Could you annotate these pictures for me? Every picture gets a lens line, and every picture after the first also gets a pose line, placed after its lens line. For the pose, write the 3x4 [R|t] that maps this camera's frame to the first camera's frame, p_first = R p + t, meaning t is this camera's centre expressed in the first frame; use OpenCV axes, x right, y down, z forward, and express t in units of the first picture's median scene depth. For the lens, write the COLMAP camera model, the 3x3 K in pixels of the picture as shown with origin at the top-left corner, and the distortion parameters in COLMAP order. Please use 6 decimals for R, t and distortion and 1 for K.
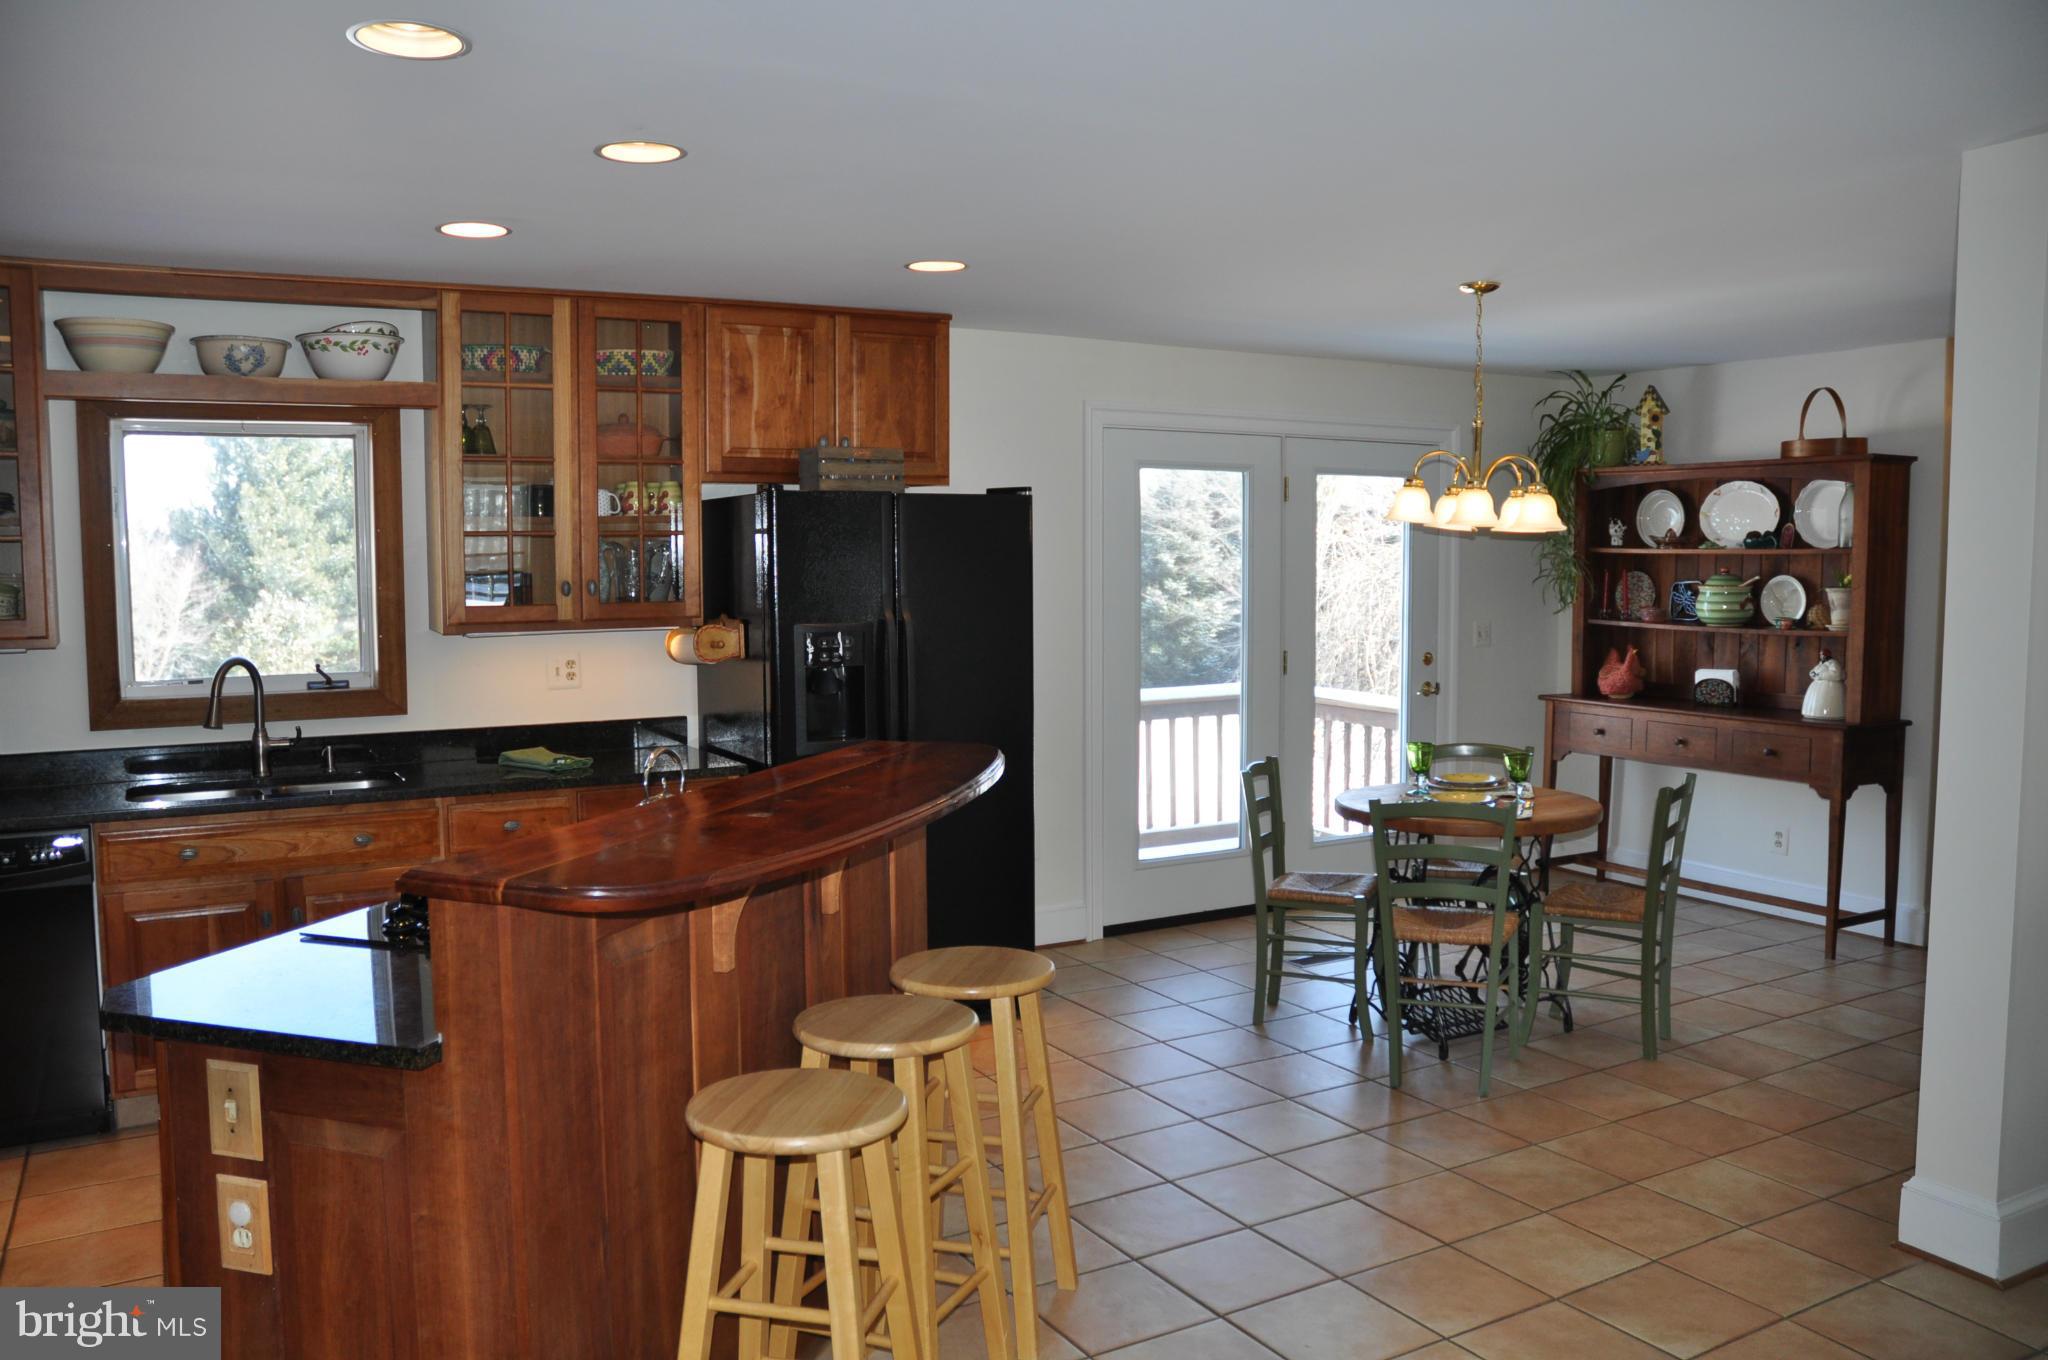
lens RADIAL K [[1574.0, 0, 1017.1], [0, 1574.0, 677.3], [0, 0, 1]] dist [-0.174253, 0.154472]
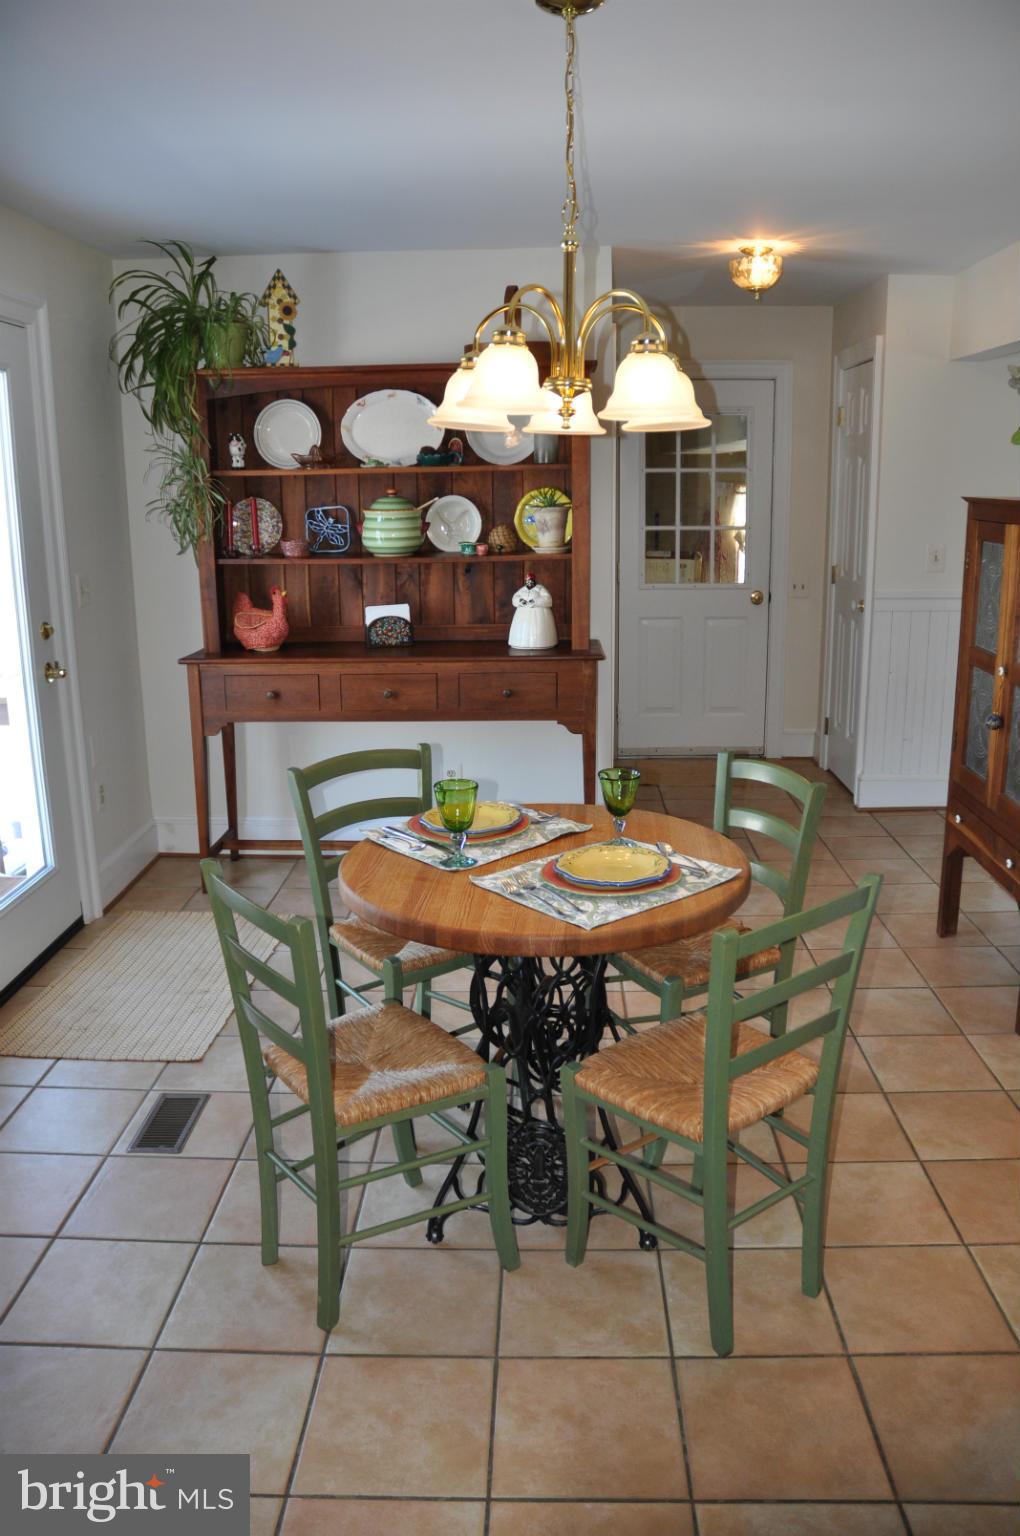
lens RADIAL K [[1180.5, 0, 510.0], [0, 1180.5, 768.0], [0, 0, 1]] dist [-0.174253, 0.154472]
pose [[0.521060, -0.208844, 0.827575, -0.086156], [0.079523, 0.977264, 0.196549, -0.040811], [-0.849807, -0.036602, 0.525821, 0.572285]]
